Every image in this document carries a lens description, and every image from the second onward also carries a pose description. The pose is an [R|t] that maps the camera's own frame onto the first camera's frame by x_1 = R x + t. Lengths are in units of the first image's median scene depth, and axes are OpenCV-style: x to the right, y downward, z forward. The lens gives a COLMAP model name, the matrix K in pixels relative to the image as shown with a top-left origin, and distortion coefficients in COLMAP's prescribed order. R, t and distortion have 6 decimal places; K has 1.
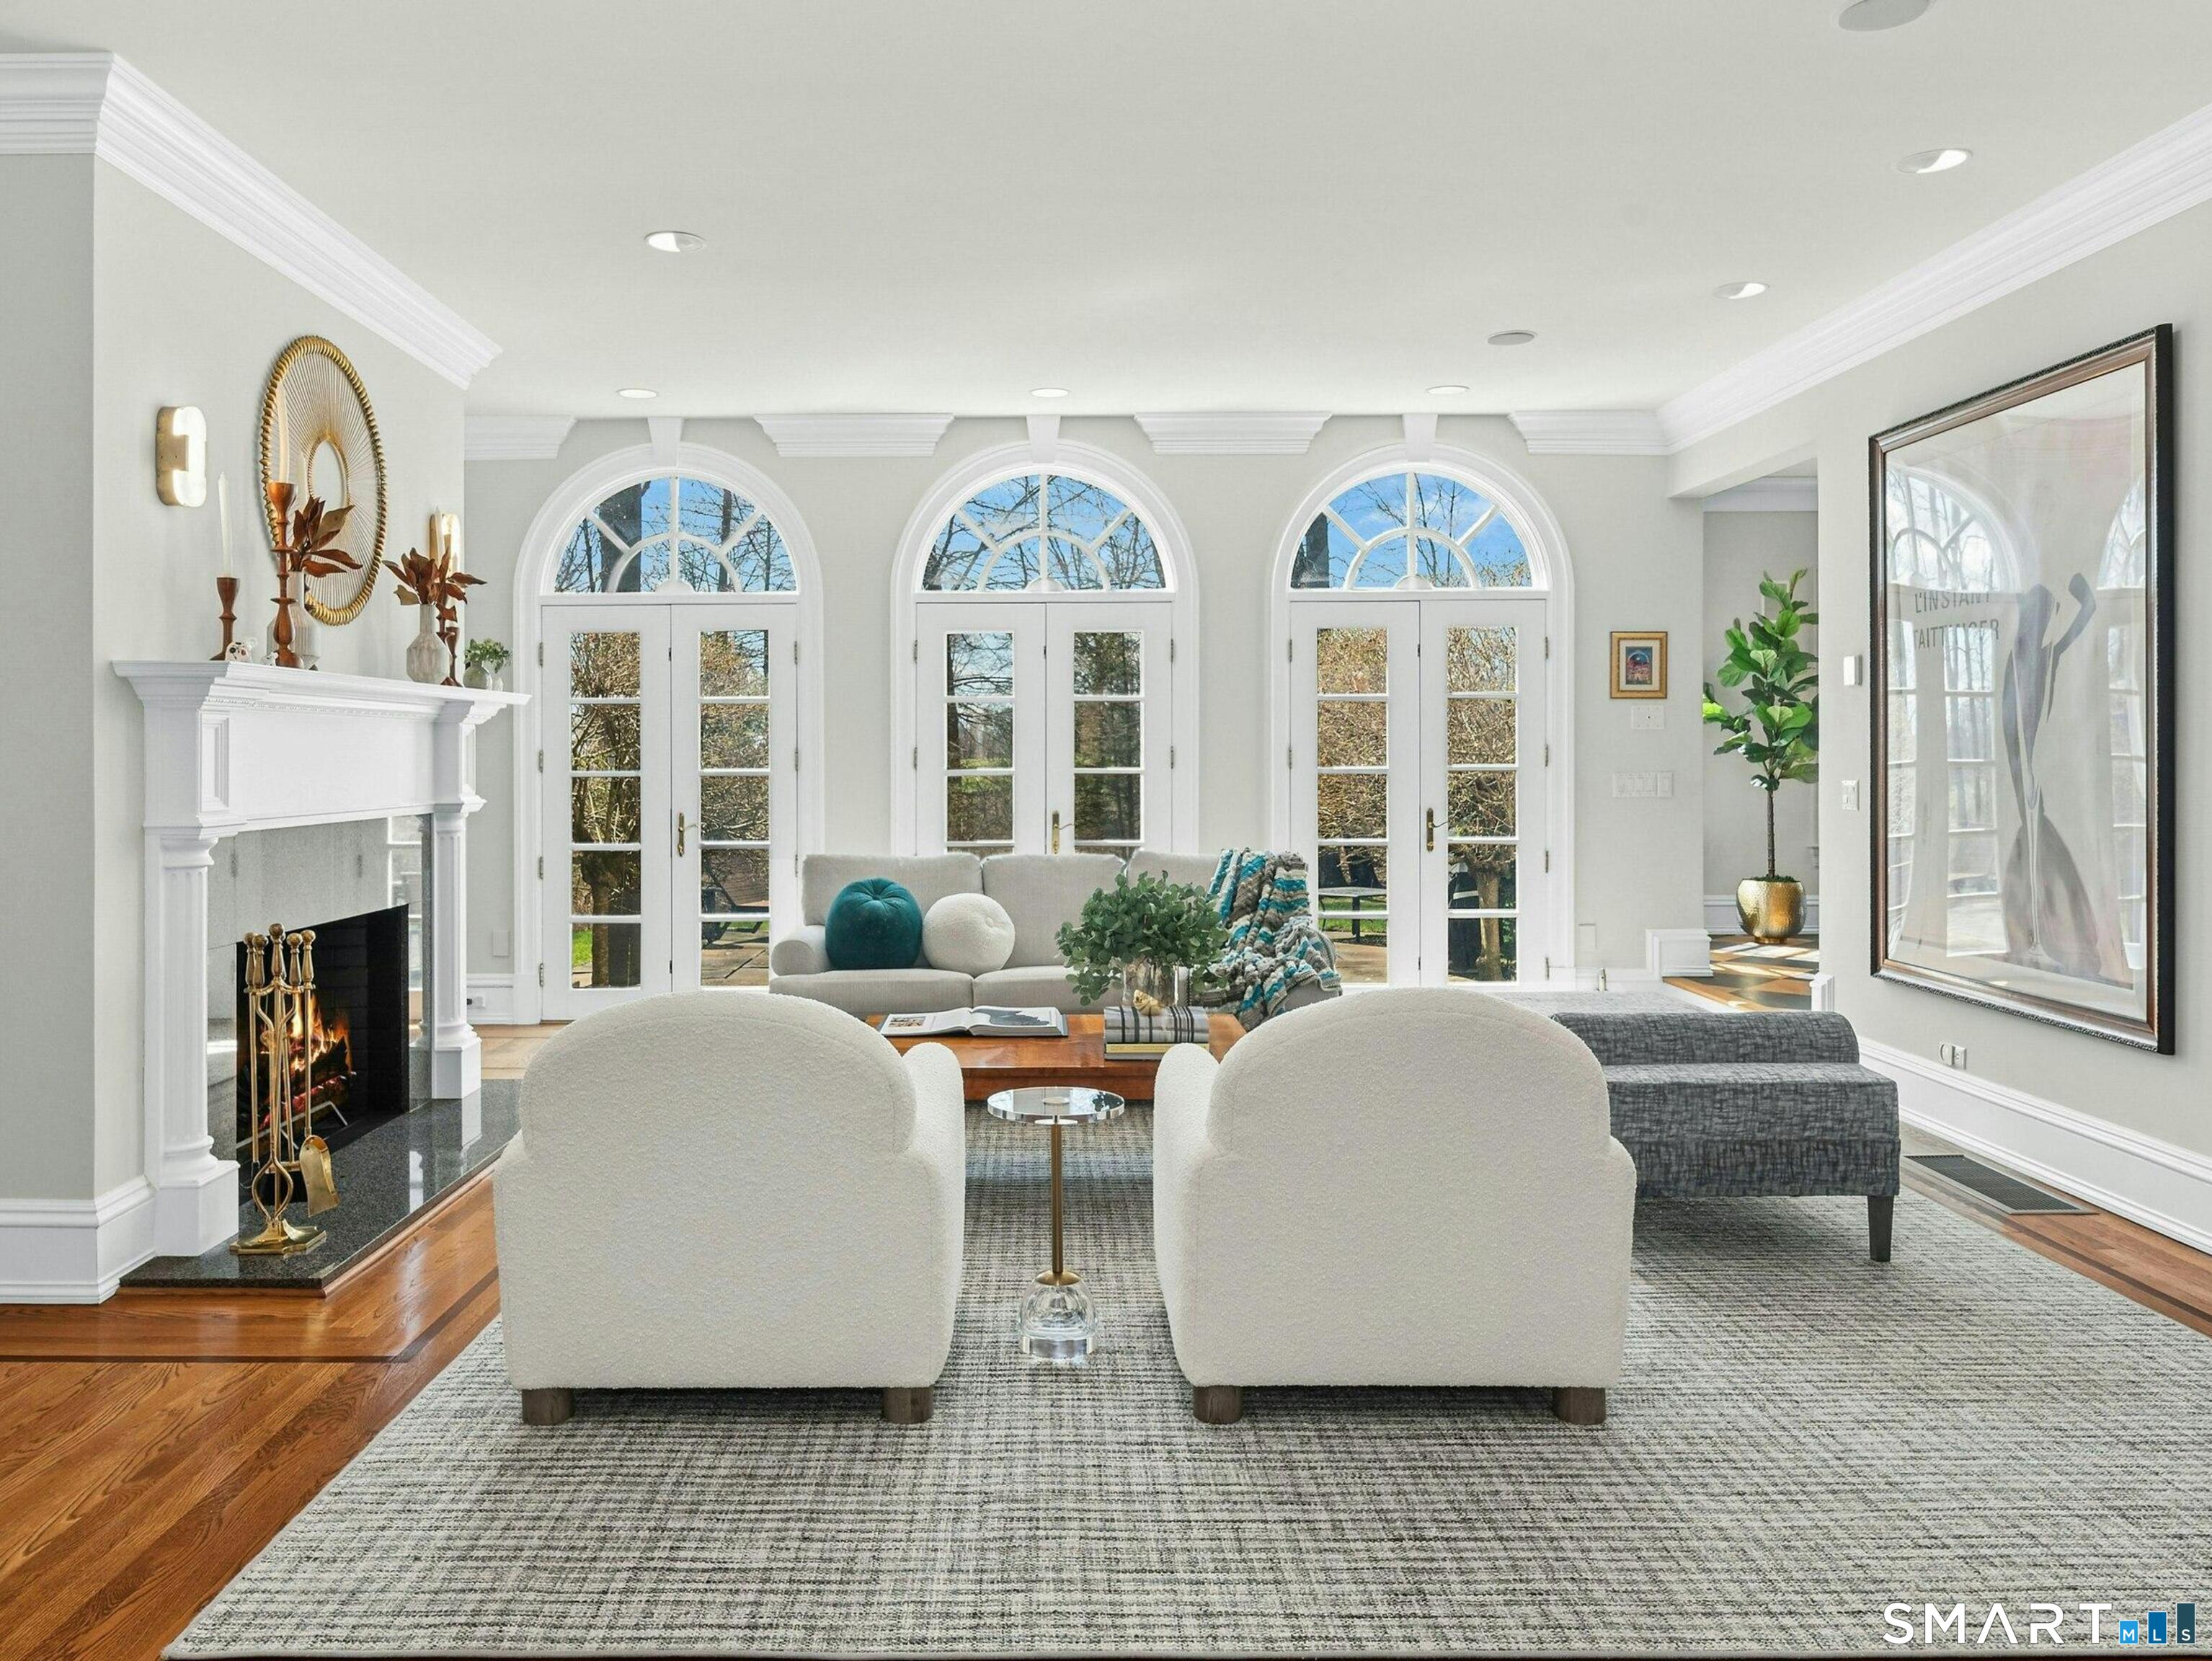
lens RADIAL K [[1592.4, 0, 1031.4], [0, 1592.4, 756.9], [0, 0, 1]] dist [-0.004454, 0.000512]
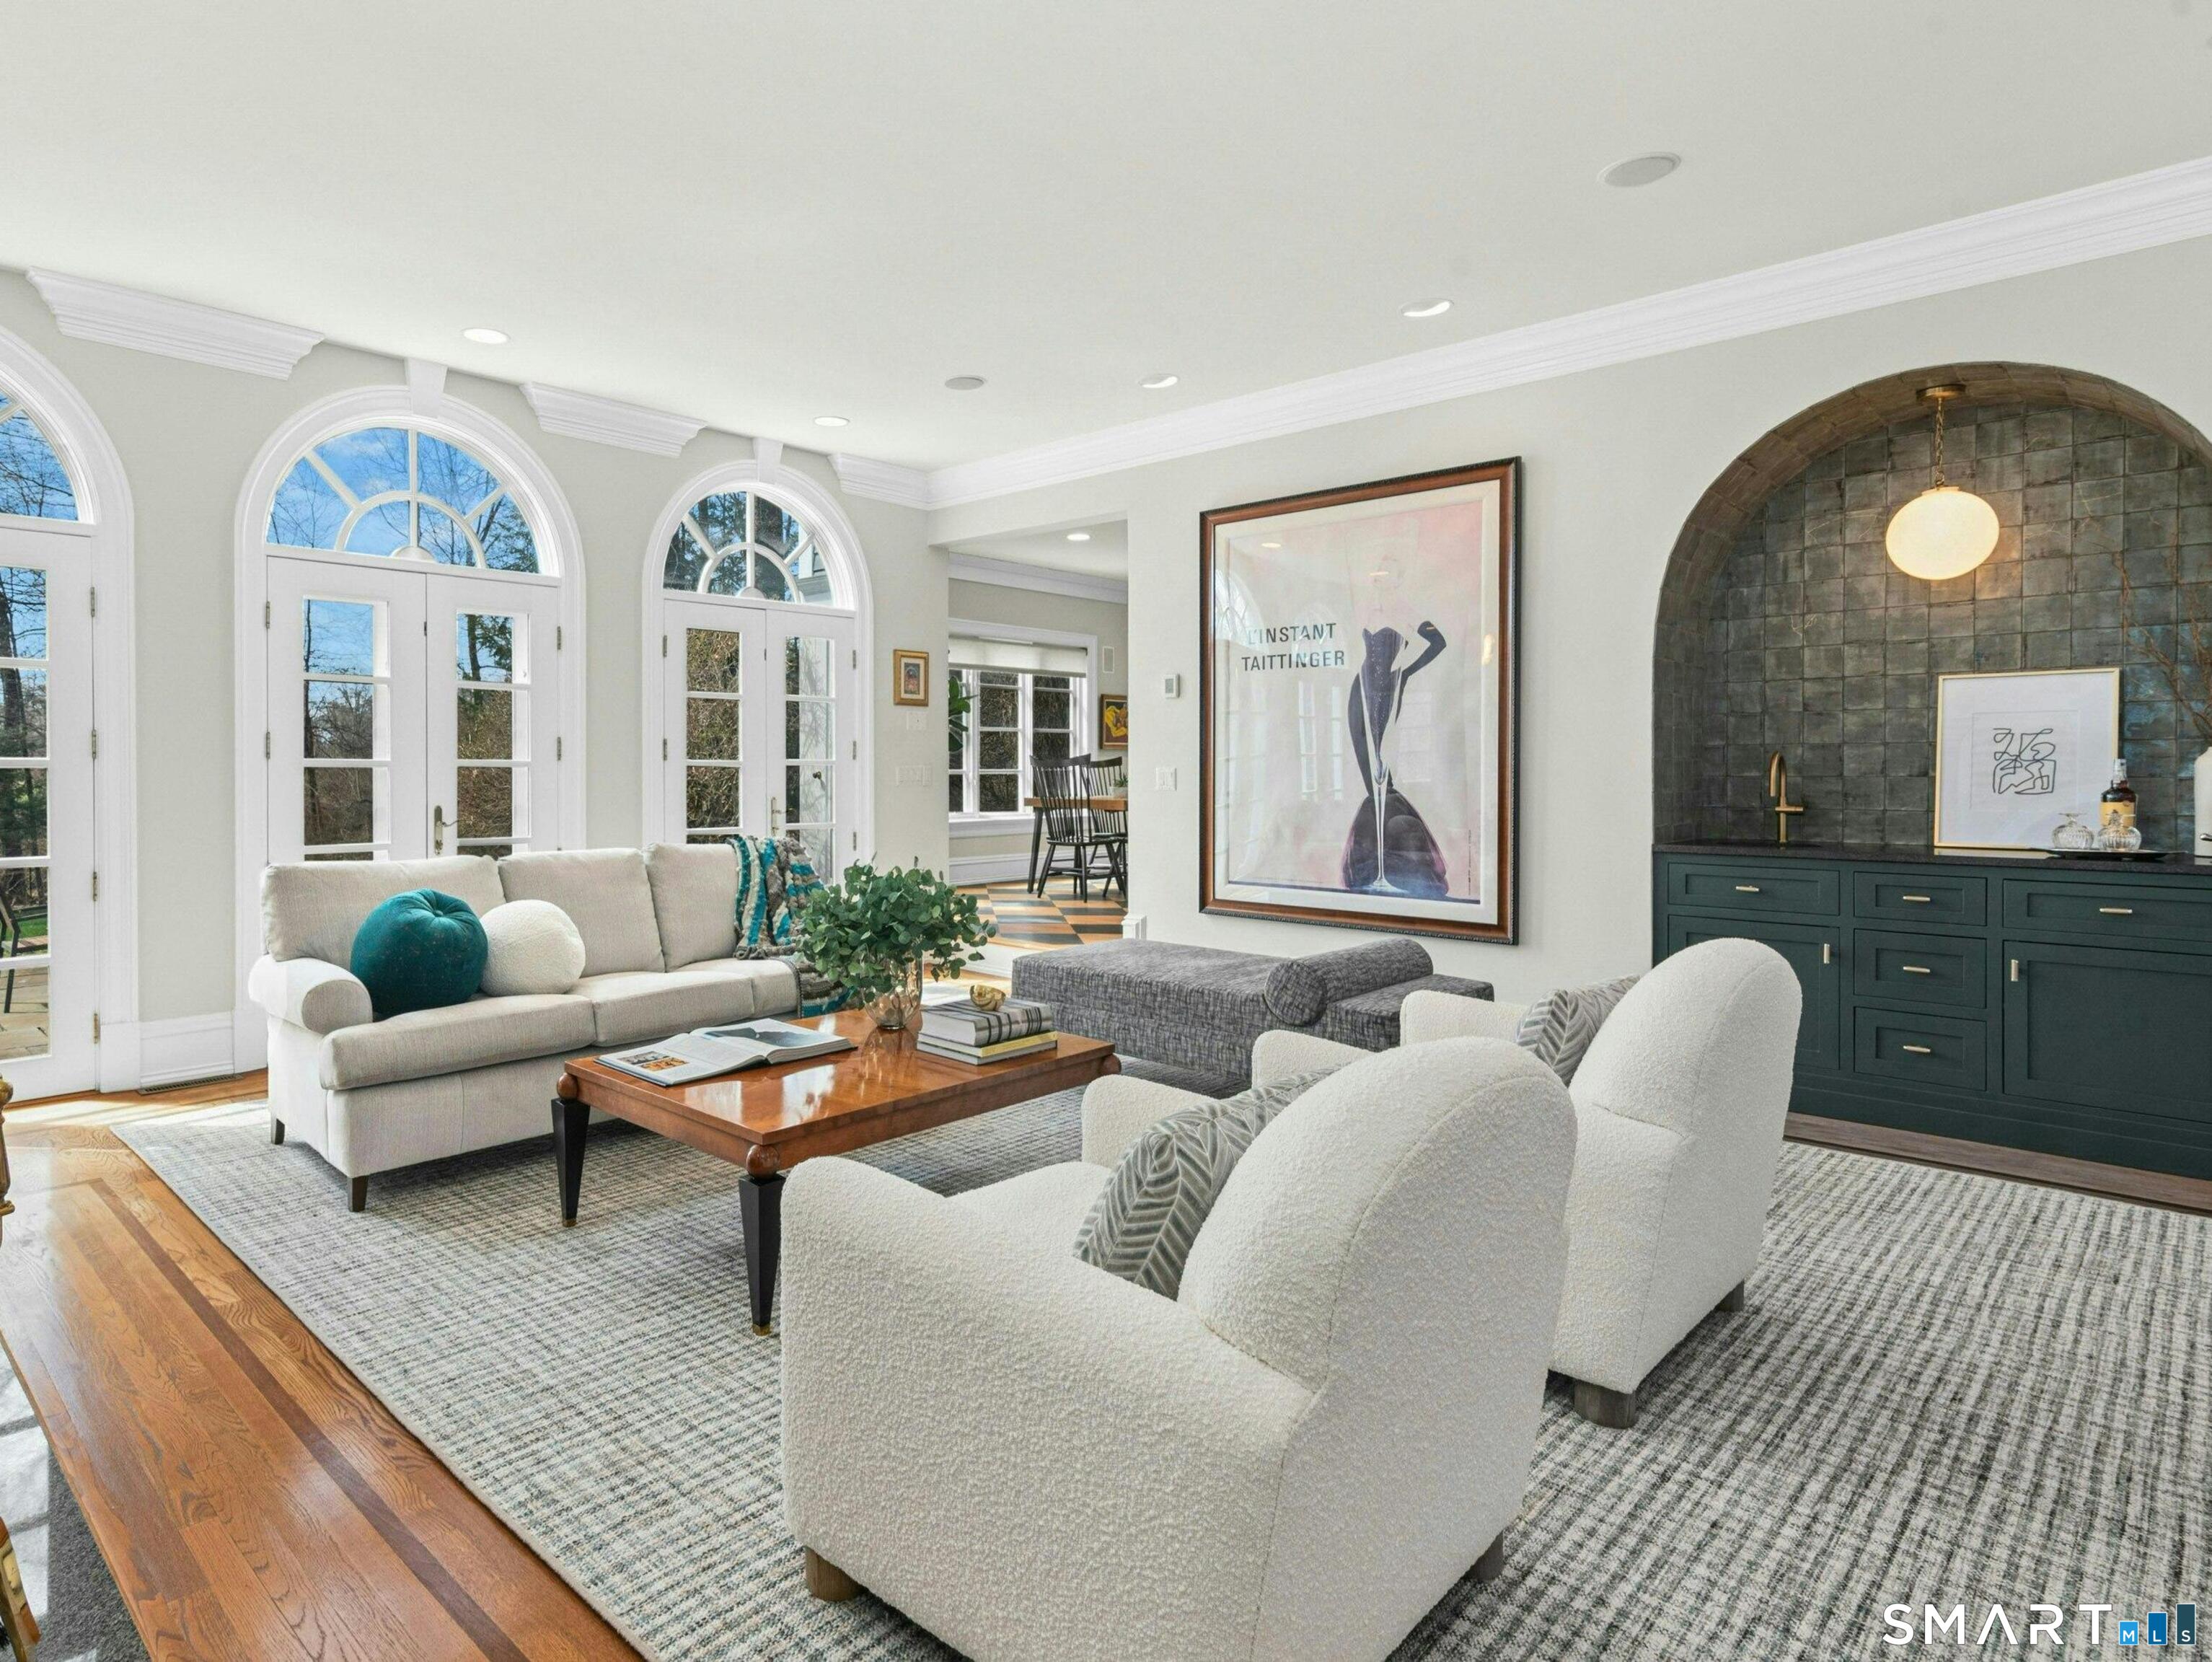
lens RADIAL K [[1238.6, 0, 923.3], [0, 1238.6, 777.8], [0, 0, 1]] dist [0.013426, -0.002524]
pose [[0.716086, -0.003359, 0.698004, -0.370426], [-0.002108, 0.999973, 0.006975, 0.016595], [-0.698009, -0.006466, 0.716060, 0.406561]]
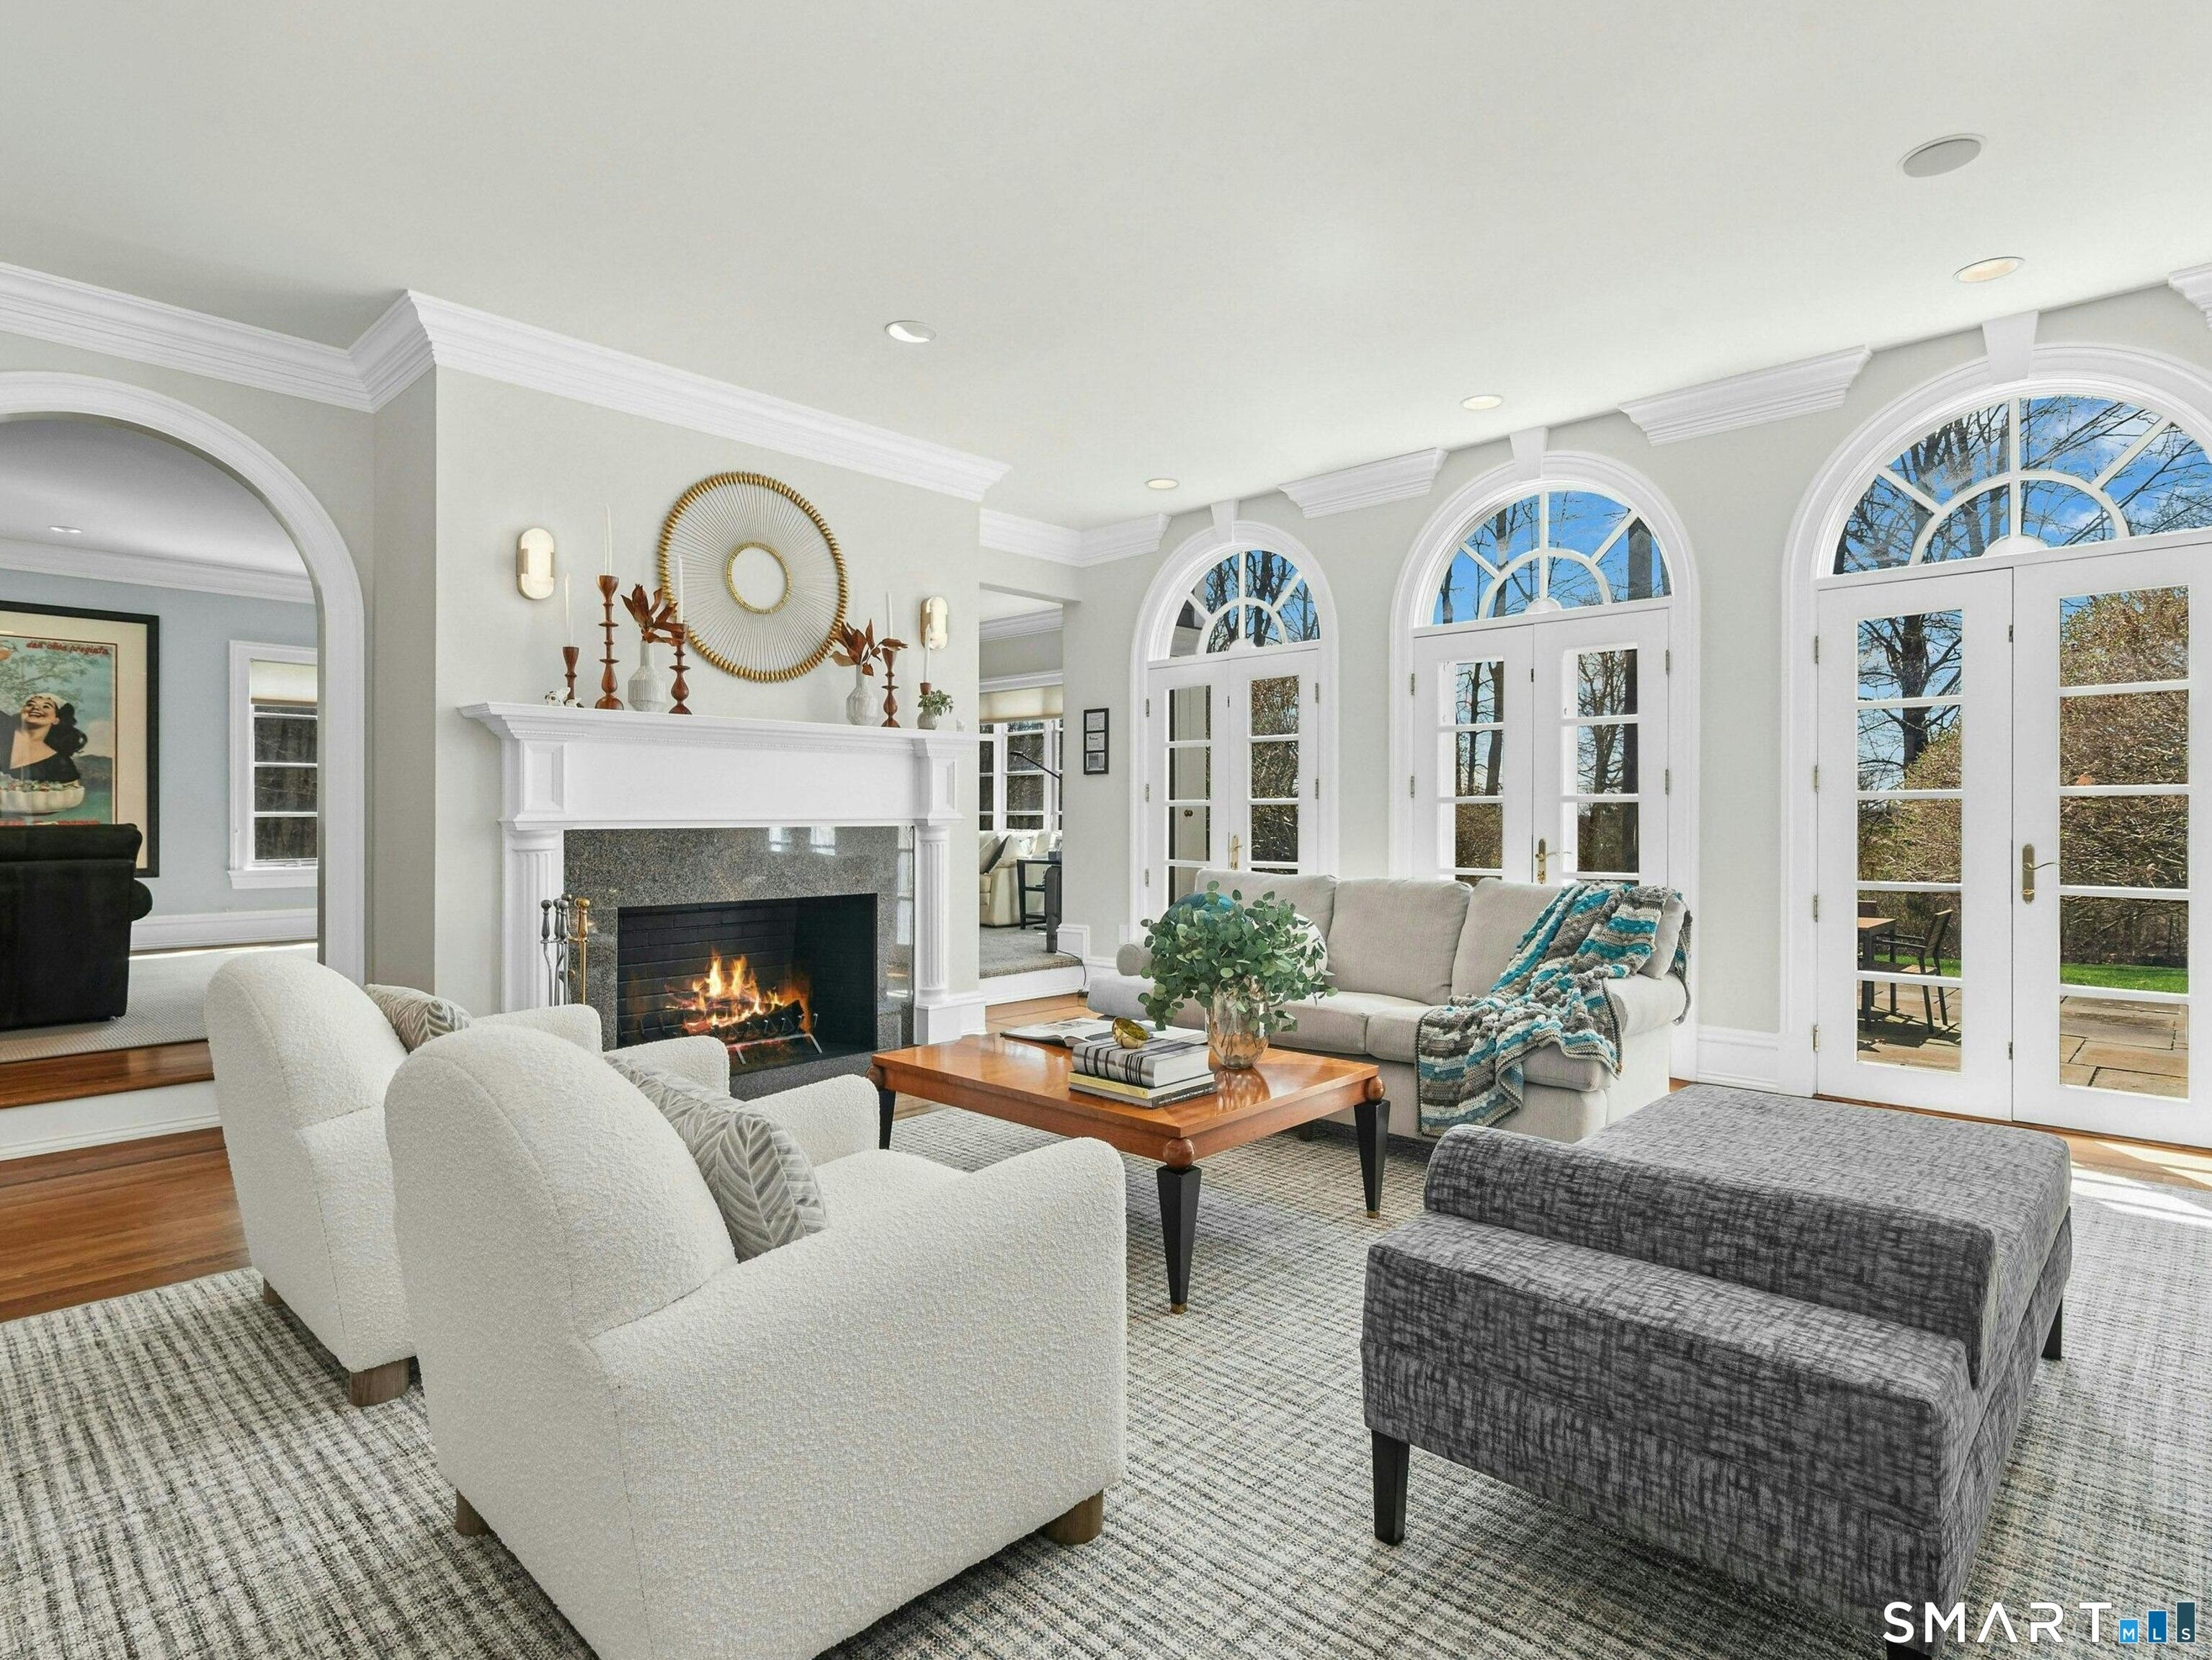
lens RADIAL K [[1175.3, 0, 1160.4], [0, 1175.3, 828.6], [0, 0, 1]] dist [-0.000214, 0.000226]
pose [[0.749525, 0.012969, -0.661849, 0.417908], [-0.004596, 0.999886, 0.014388, 0.024294], [0.661960, -0.007743, 0.749499, 0.417689]]
